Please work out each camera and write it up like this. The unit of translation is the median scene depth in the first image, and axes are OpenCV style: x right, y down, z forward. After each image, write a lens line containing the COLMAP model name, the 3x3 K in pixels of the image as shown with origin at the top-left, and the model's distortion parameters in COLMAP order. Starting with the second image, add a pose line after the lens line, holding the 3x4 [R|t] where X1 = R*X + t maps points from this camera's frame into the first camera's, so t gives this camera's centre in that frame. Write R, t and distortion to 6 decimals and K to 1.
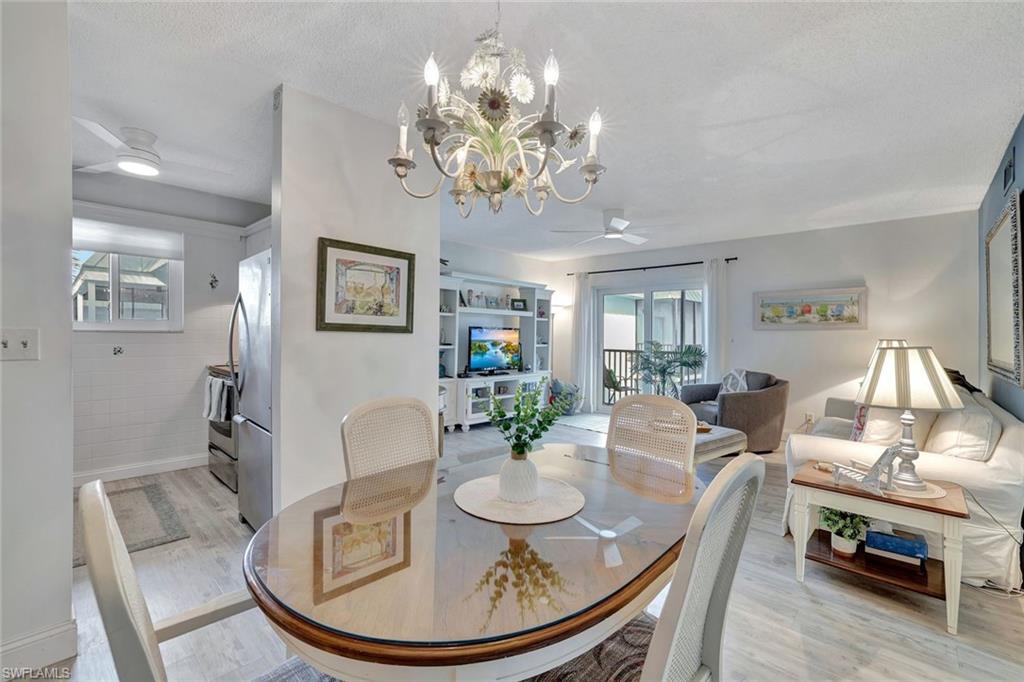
lens RADIAL K [[446.8, 0, 514.7], [0, 446.8, 333.0], [0, 0, 1]] dist [-0.029404, 0.000840]
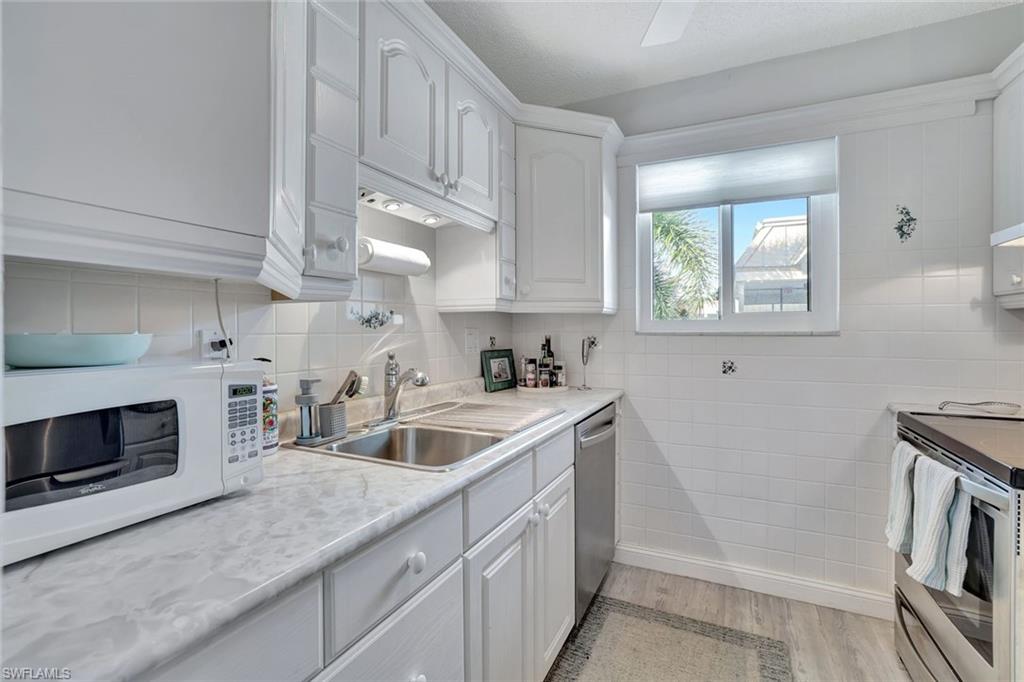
lens RADIAL K [[505.3, 0, 515.0], [0, 505.3, 337.3], [0, 0, 1]] dist [-0.004986, 0.000321]
pose [[0.359582, 0.004824, -0.933101, -0.377008], [0.001544, 0.999982, 0.005764, -0.003333], [0.933112, -0.003513, 0.359568, 0.483163]]
